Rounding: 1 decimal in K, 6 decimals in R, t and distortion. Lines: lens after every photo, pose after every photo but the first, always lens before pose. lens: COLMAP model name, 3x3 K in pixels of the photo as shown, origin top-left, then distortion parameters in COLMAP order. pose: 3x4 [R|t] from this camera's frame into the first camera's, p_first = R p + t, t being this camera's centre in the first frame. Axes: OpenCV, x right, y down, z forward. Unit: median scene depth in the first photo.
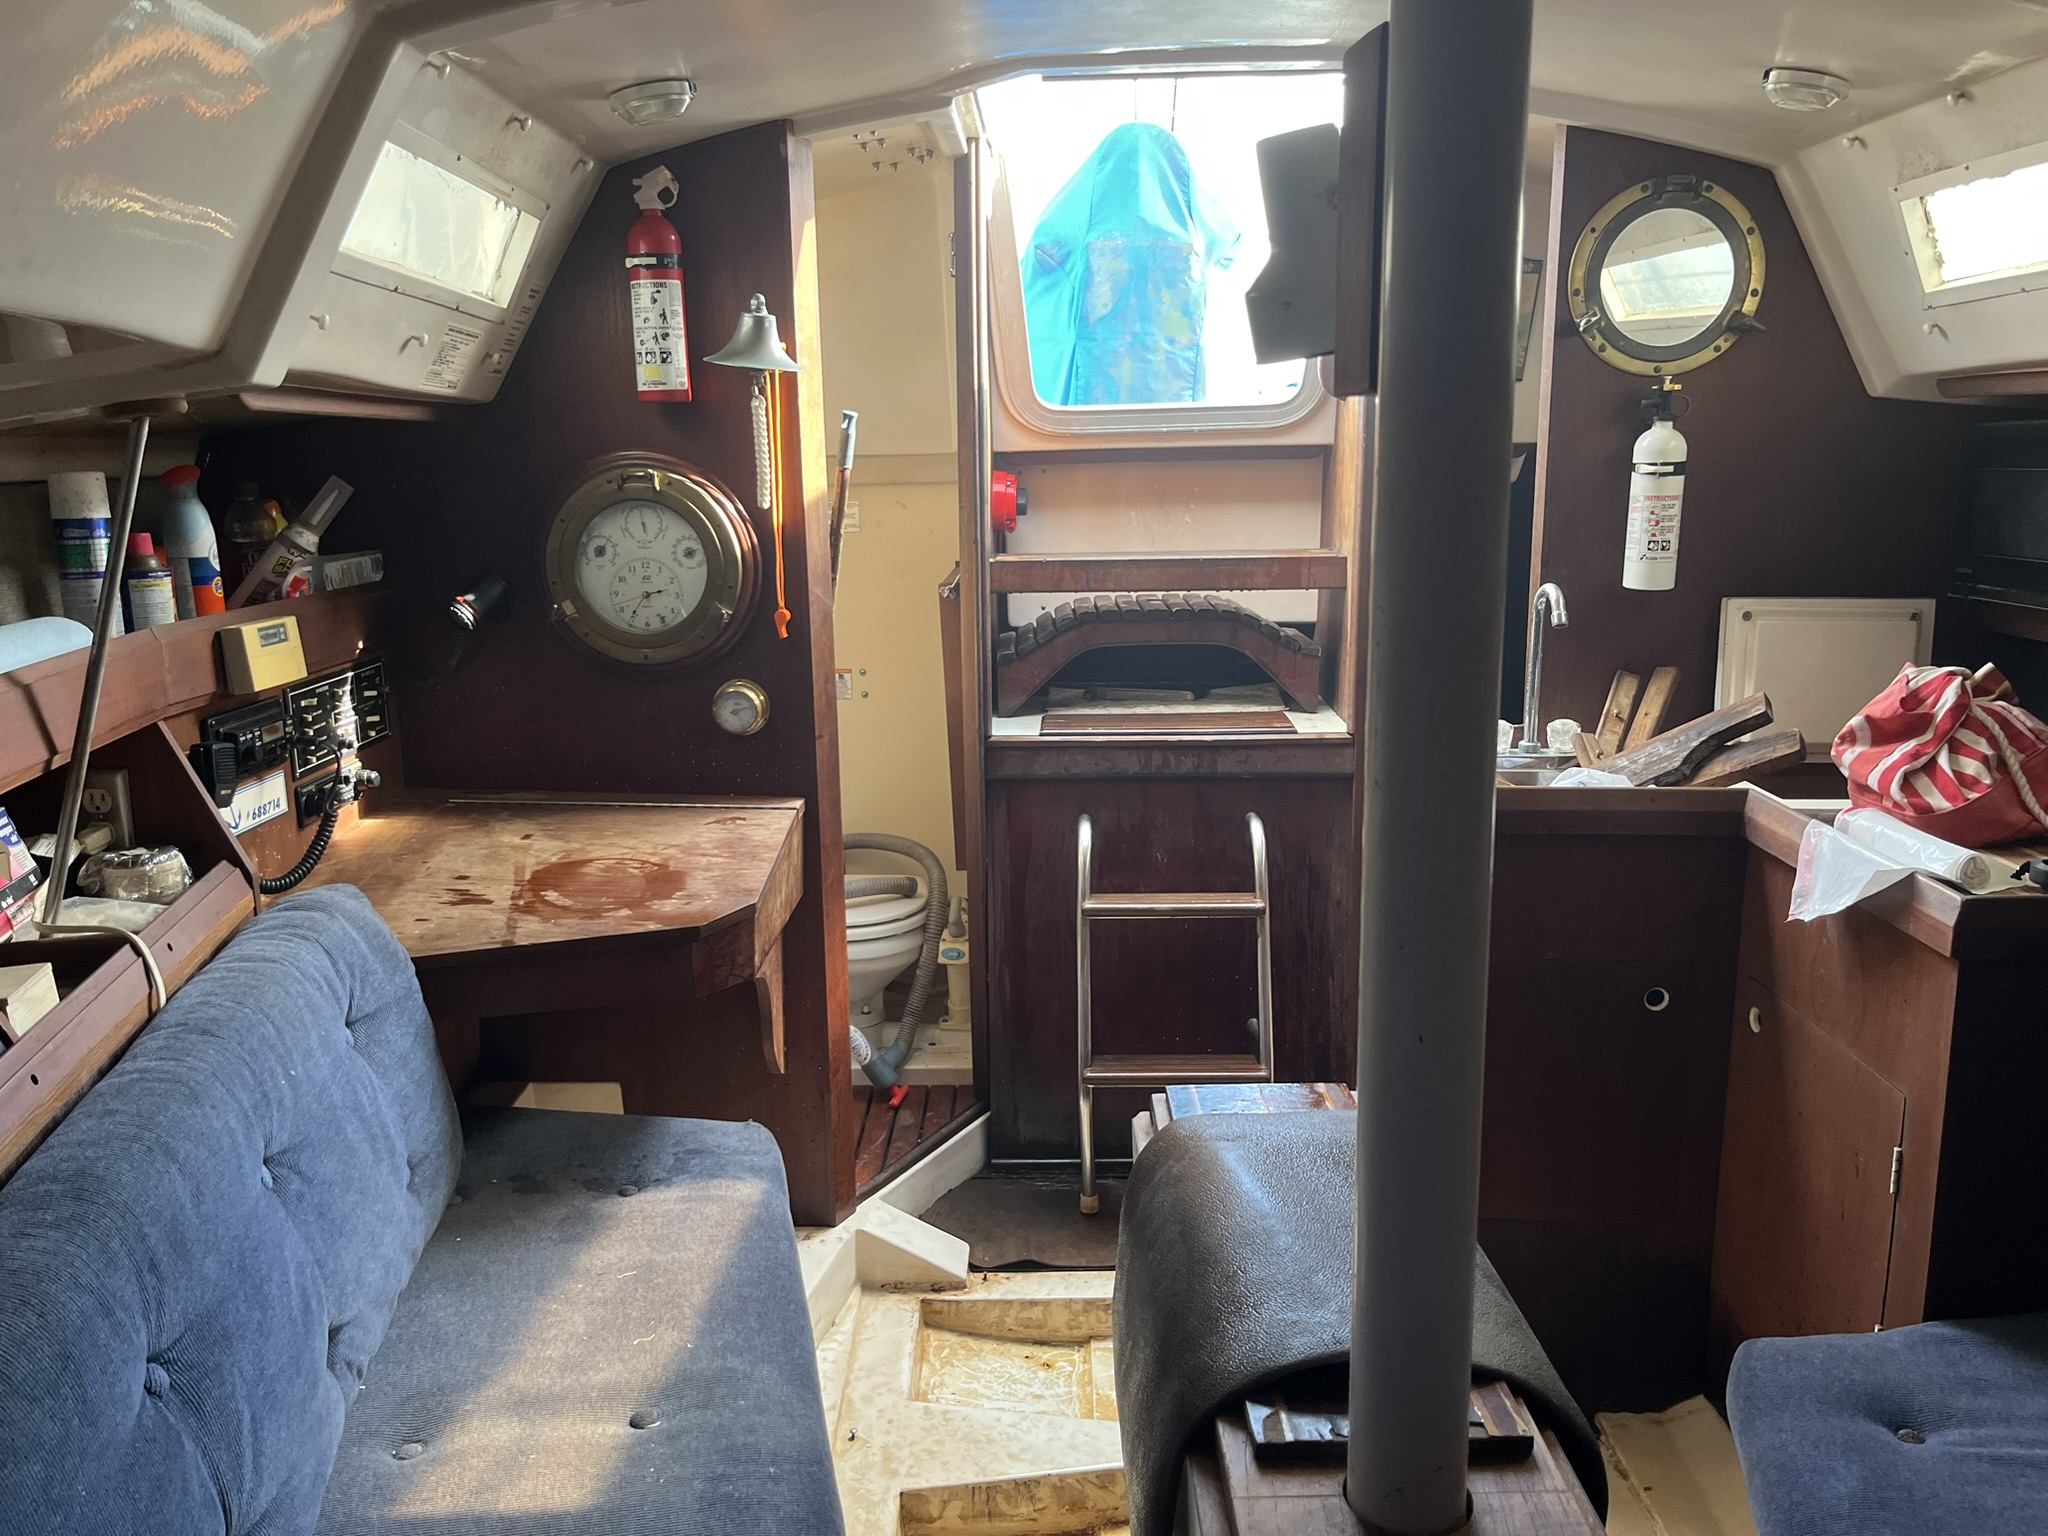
lens RADIAL K [[1556.5, 0, 1035.4], [0, 1556.5, 763.0], [0, 0, 1]] dist [0.085114, -0.126762]
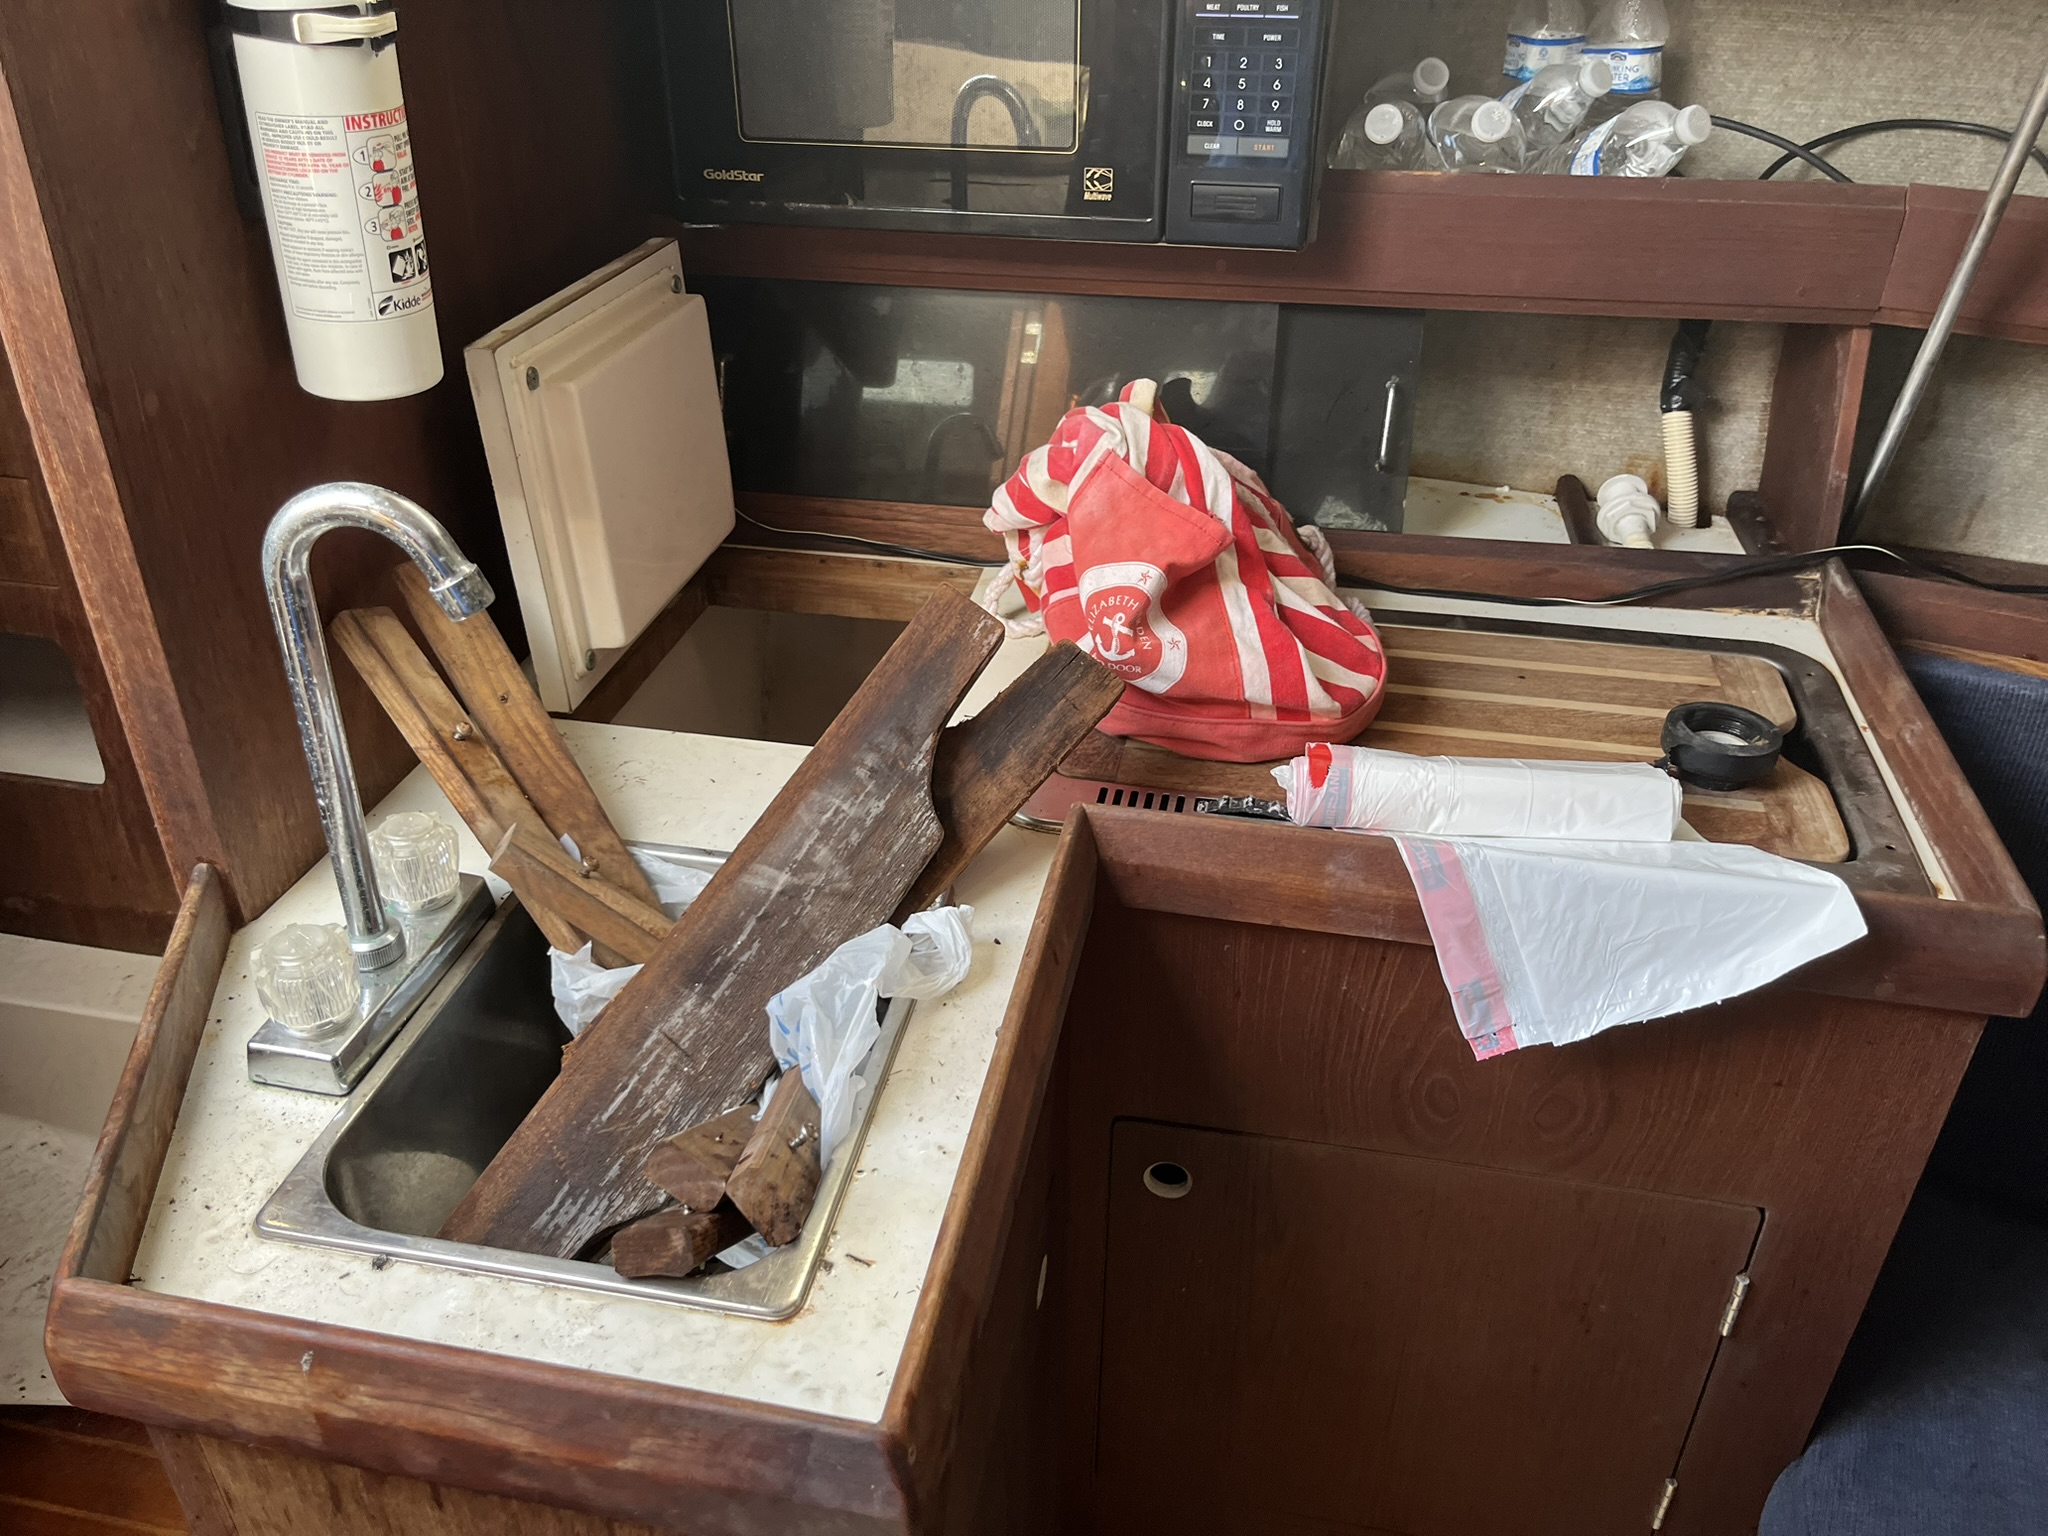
lens RADIAL K [[1556.5, 0, 1035.4], [0, 1556.5, 763.0], [0, 0, 1]] dist [0.085114, -0.126762]
pose [[0.150284, -0.496244, 0.855077, 0.066984], [0.181498, 0.864048, 0.469551, -0.181396], [-0.971840, 0.084629, 0.219920, 0.802791]]
